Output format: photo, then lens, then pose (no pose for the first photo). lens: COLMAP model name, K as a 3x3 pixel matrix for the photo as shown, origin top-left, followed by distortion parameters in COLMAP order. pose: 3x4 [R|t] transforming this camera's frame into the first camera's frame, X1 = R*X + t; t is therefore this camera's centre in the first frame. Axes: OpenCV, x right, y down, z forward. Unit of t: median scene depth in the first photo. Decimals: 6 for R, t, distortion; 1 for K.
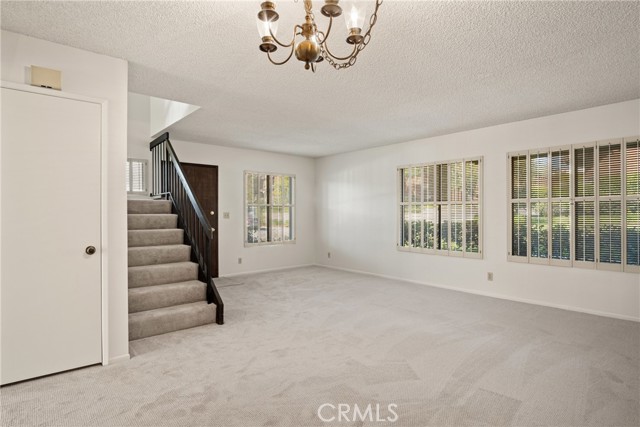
lens RADIAL K [[360.8, 0, 320.0], [0, 360.8, 213.5], [0, 0, 1]] dist [0.001467, 0.000602]
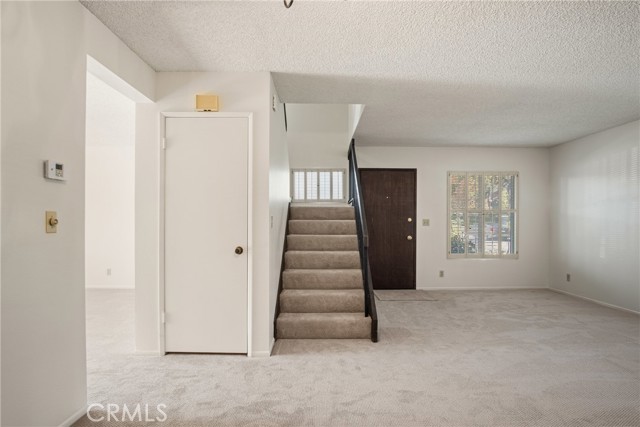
lens RADIAL K [[354.9, 0, 320.5], [0, 354.9, 223.3], [0, 0, 1]] dist [-0.021306, 0.000160]
pose [[0.758241, 0.002383, -0.651971, 0.167389], [-0.003132, 0.999995, 0.000012, 0.011525], [0.651967, 0.002033, 0.758244, 0.211286]]
